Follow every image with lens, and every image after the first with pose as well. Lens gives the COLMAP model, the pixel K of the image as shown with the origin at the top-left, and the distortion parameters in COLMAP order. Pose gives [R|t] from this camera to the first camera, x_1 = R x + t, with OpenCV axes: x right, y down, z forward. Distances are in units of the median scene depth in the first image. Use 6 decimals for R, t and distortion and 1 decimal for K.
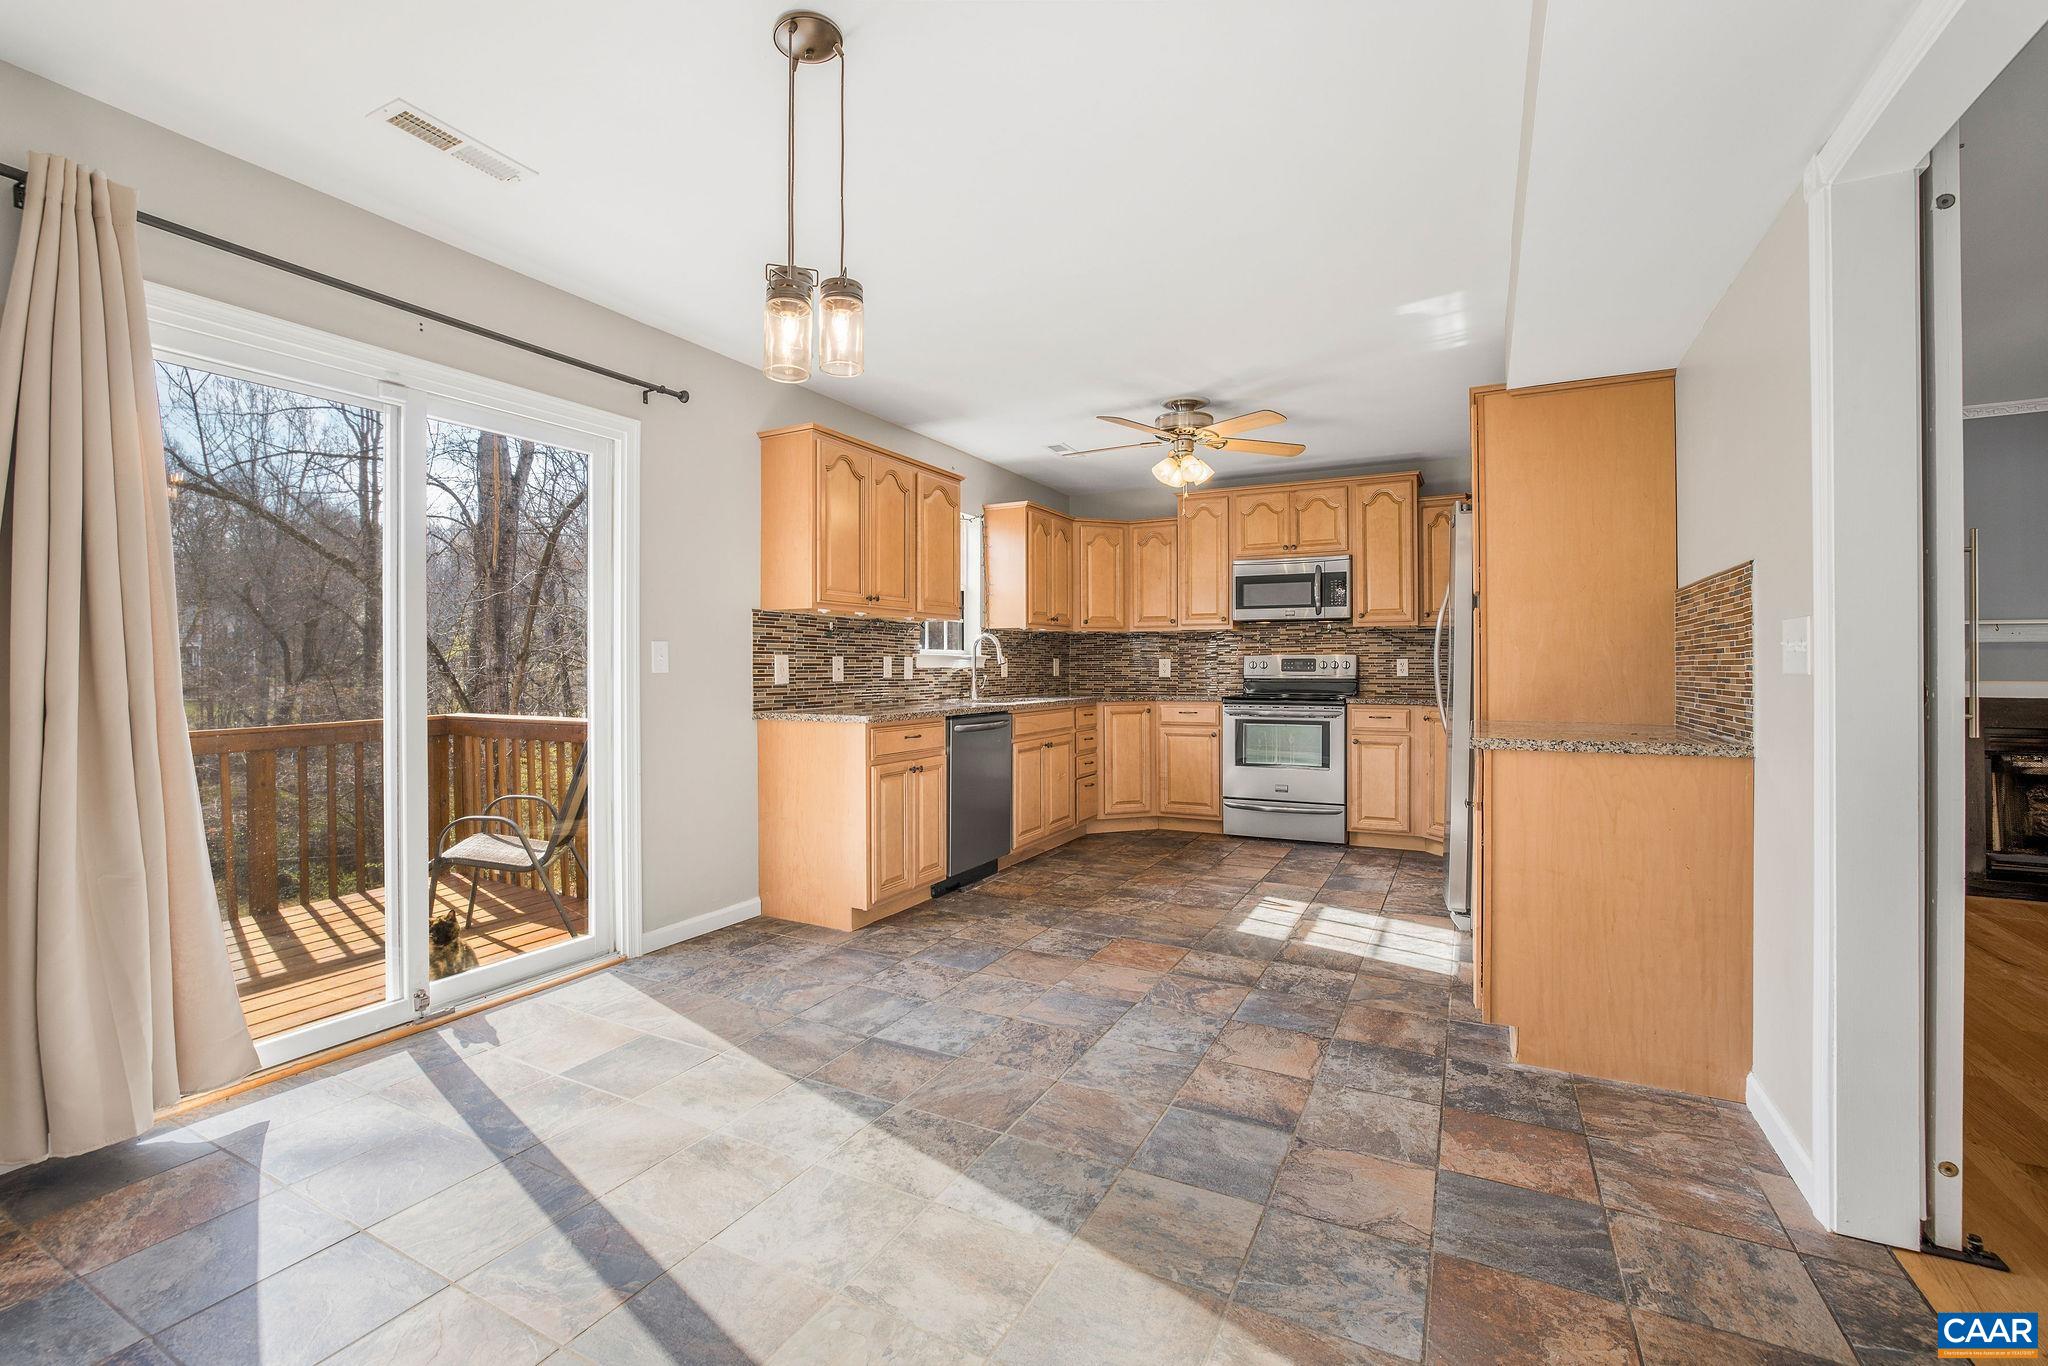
lens RADIAL K [[890.6, 0, 1015.2], [0, 890.6, 664.5], [0, 0, 1]] dist [-0.054058, 0.022491]
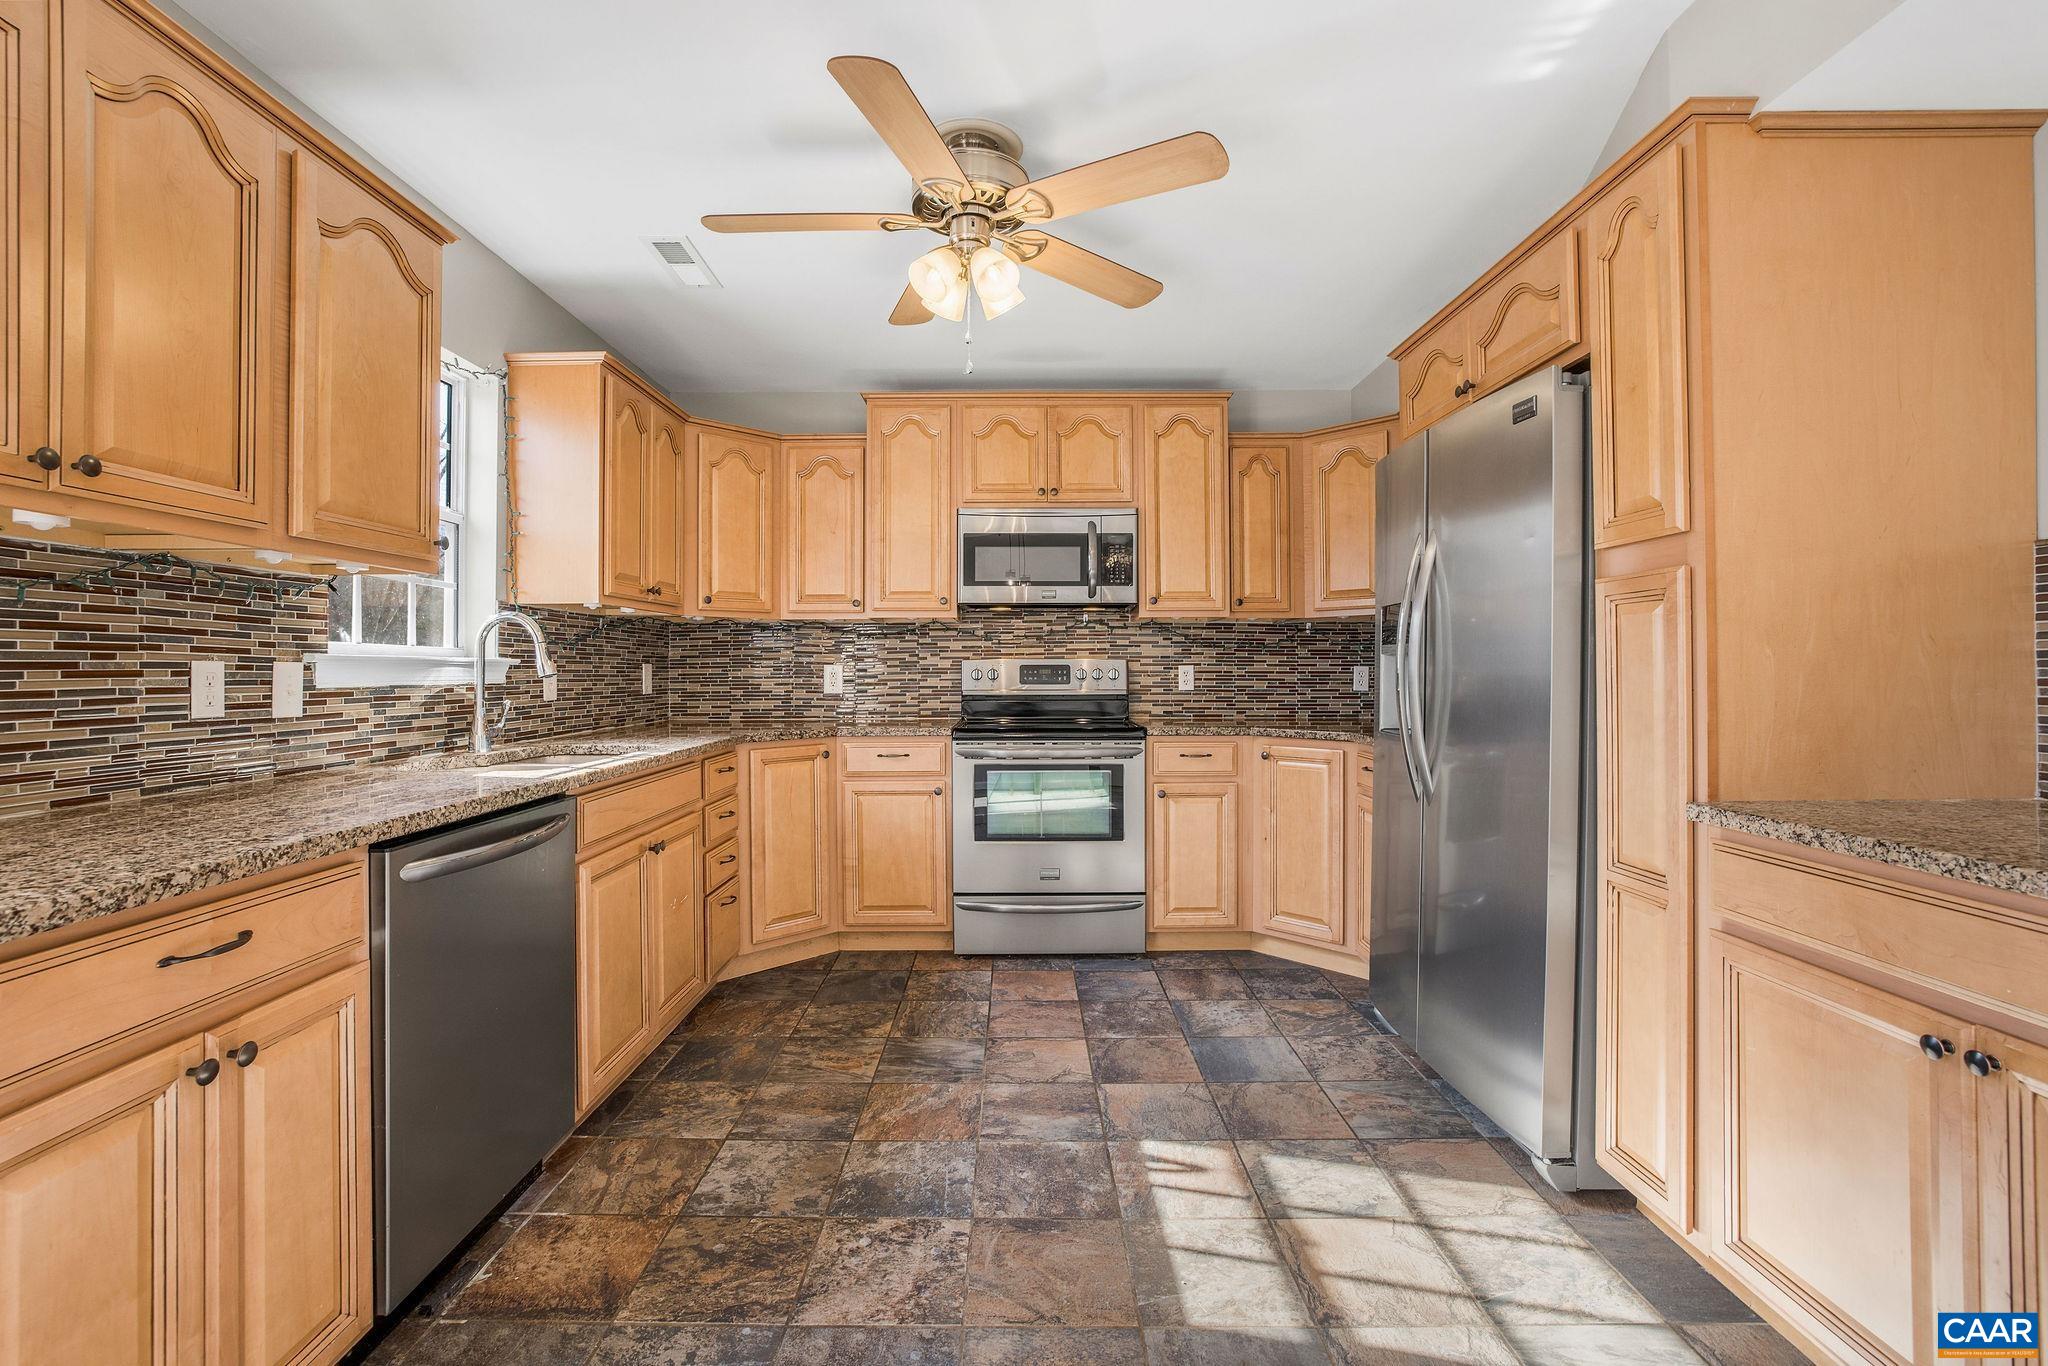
lens RADIAL K [[890.6, 0, 1015.2], [0, 890.6, 664.5], [0, 0, 1]] dist [-0.054058, 0.022491]
pose [[0.885040, 0.001114, 0.465514, -0.011824], [0.000364, 0.999995, -0.003086, -0.005439], [-0.465516, 0.002901, 0.885035, 0.471583]]
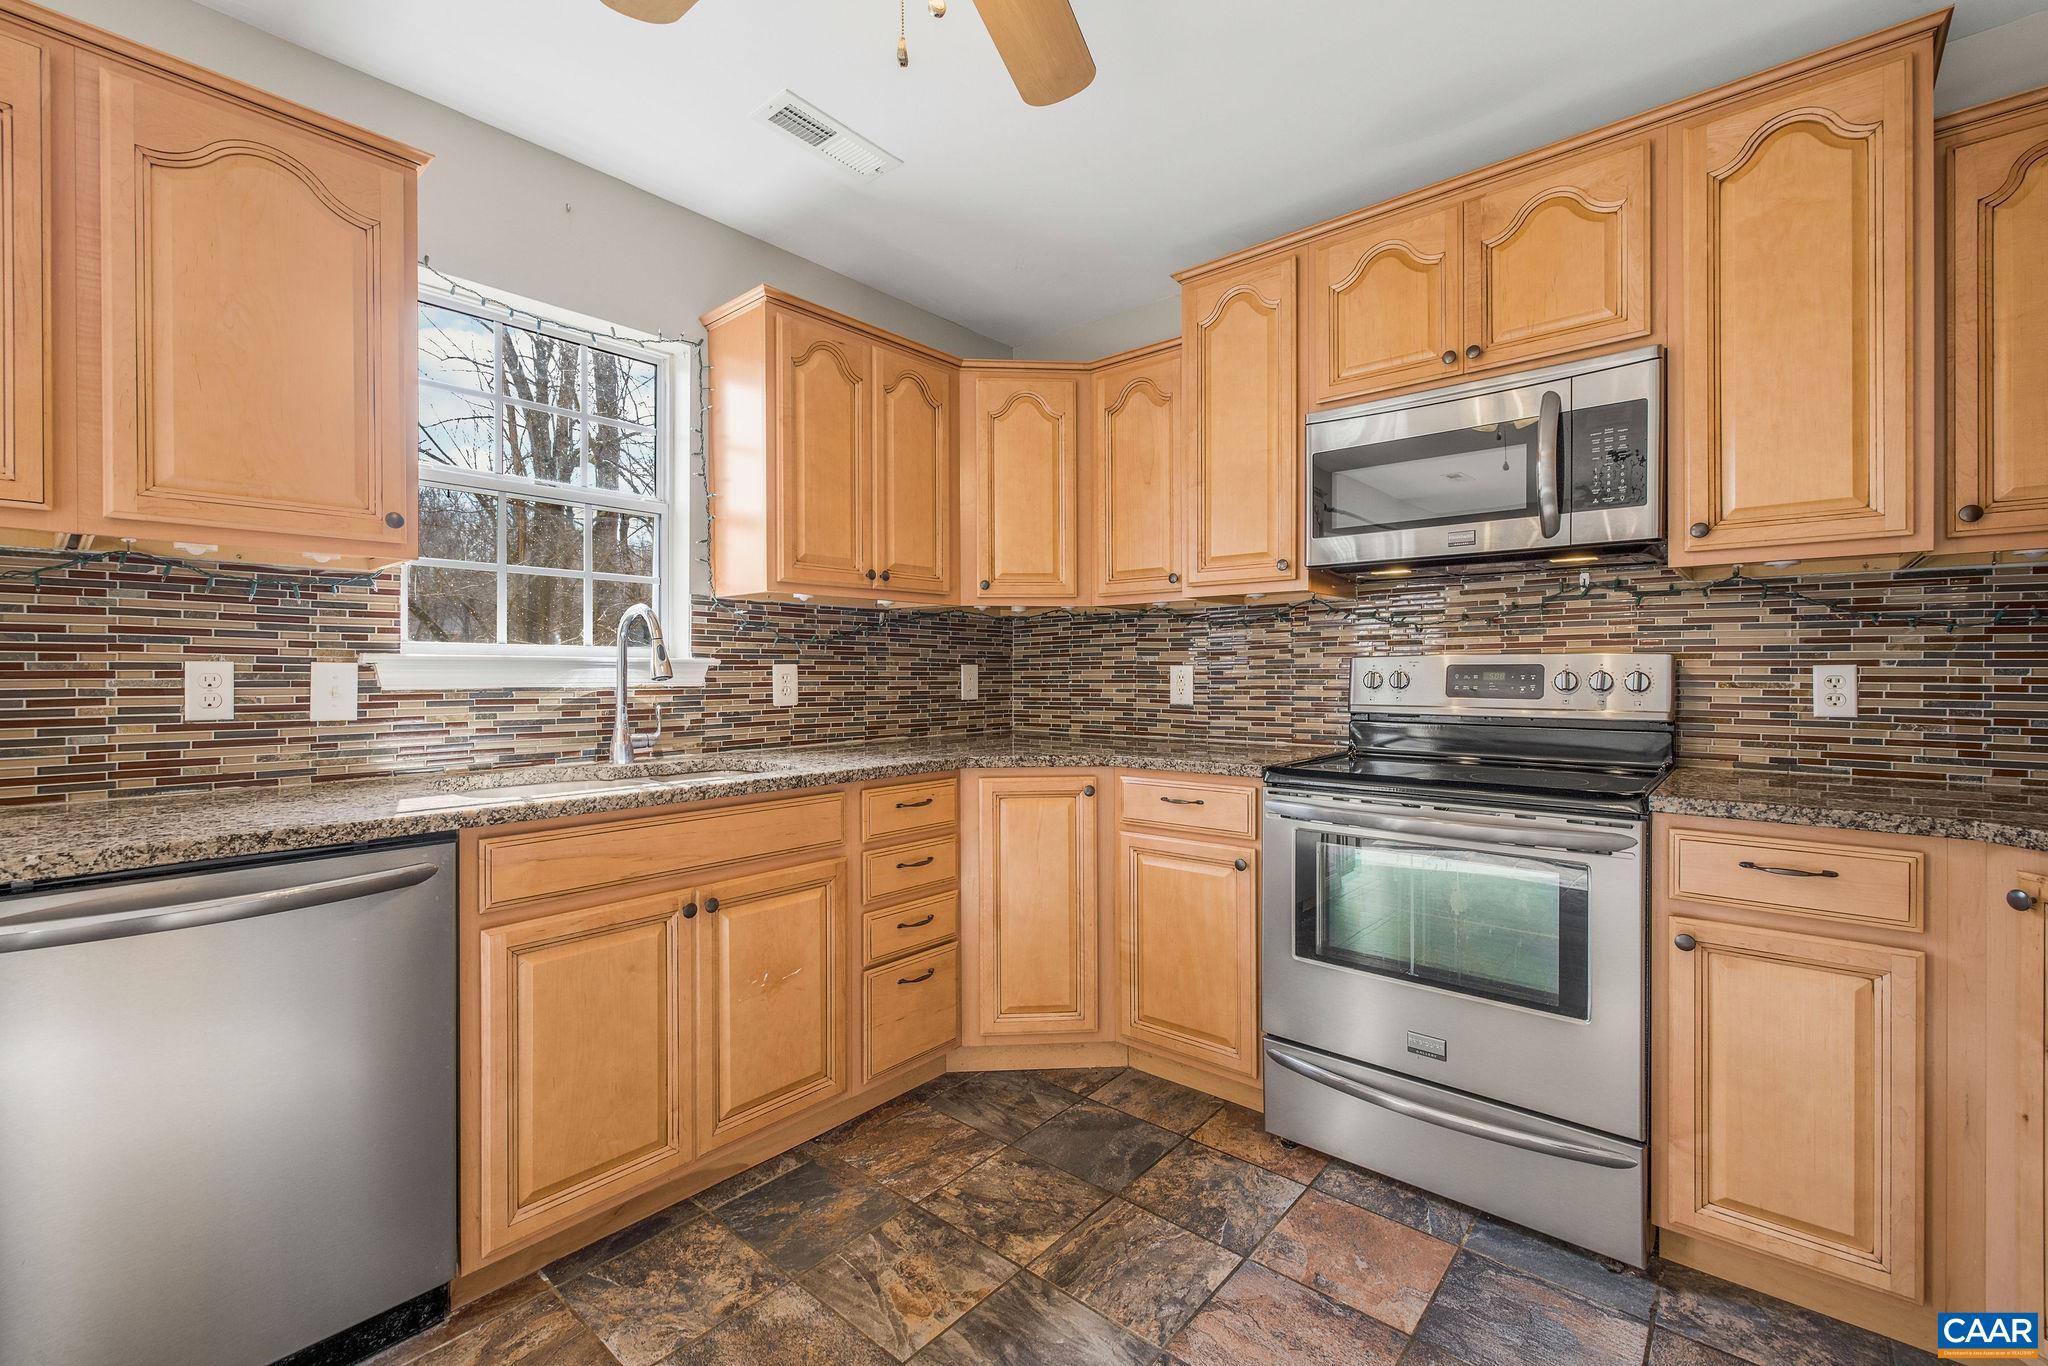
lens RADIAL K [[869.4, 0, 1020.9], [0, 869.4, 675.0], [0, 0, 1]] dist [0.002092, -0.000078]
pose [[0.973891, 0.001740, -0.227012, 0.230928], [-0.000228, 0.999978, 0.006687, -0.005156], [0.227018, -0.006461, 0.973869, 0.657337]]
